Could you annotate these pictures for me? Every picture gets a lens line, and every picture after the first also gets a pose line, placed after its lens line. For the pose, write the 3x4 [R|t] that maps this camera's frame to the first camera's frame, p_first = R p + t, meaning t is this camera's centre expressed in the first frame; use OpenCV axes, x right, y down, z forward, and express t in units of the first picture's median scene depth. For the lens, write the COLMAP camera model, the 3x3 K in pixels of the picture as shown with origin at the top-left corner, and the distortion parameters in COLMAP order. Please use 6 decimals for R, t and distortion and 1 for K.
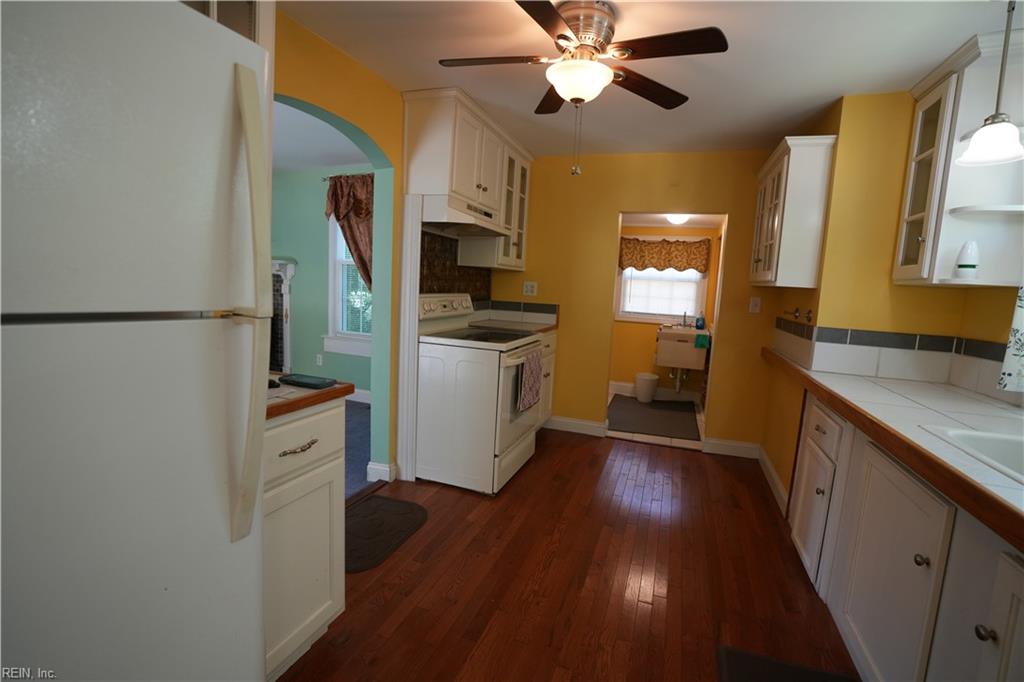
lens RADIAL K [[461.6, 0, 512.0], [0, 461.6, 341.0], [0, 0, 1]] dist [-0.005256, -0.000826]
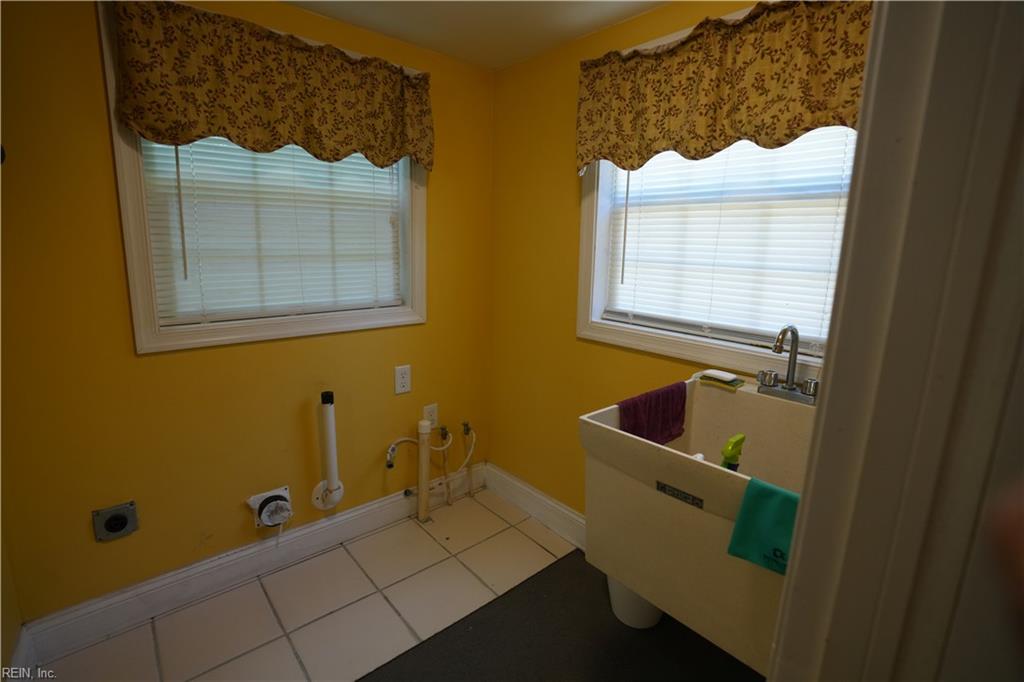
lens RADIAL K [[480.9, 0, 512.0], [0, 480.9, 341.0], [0, 0, 1]] dist [-0.000953, -0.000082]
pose [[0.885724, 0.043038, -0.462212, 0.362402], [-0.013748, 0.997688, 0.066553, -0.068863], [0.464008, -0.052593, 0.884268, 0.721933]]
